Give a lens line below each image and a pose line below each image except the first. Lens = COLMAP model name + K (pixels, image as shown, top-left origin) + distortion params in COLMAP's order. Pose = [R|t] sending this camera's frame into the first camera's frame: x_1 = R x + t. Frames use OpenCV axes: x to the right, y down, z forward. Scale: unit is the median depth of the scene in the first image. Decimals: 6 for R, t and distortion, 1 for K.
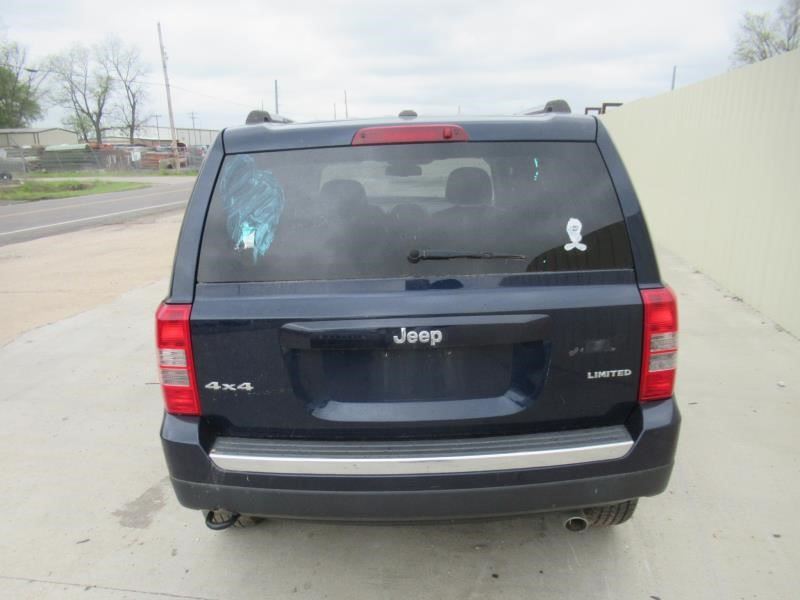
lens RADIAL K [[620.1, 0, 400.0], [0, 620.1, 300.0], [0, 0, 1]] dist [-0.042217, -0.000484]
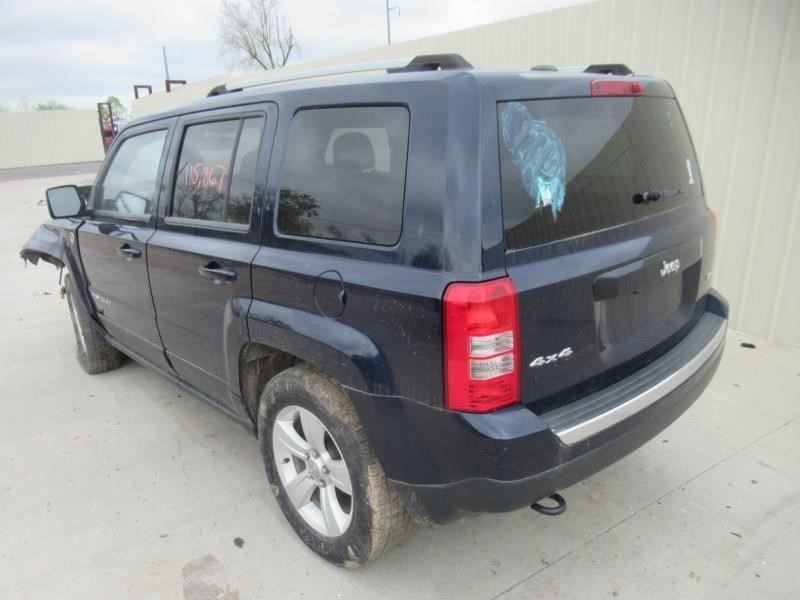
lens RADIAL K [[620.1, 0, 400.0], [0, 620.1, 300.0], [0, 0, 1]] dist [-0.042217, -0.000484]
pose [[0.743429, -0.184610, 0.642832, -1.023529], [0.164955, 0.982070, 0.091265, -0.065036], [-0.648154, 0.038189, 0.760551, 0.446822]]
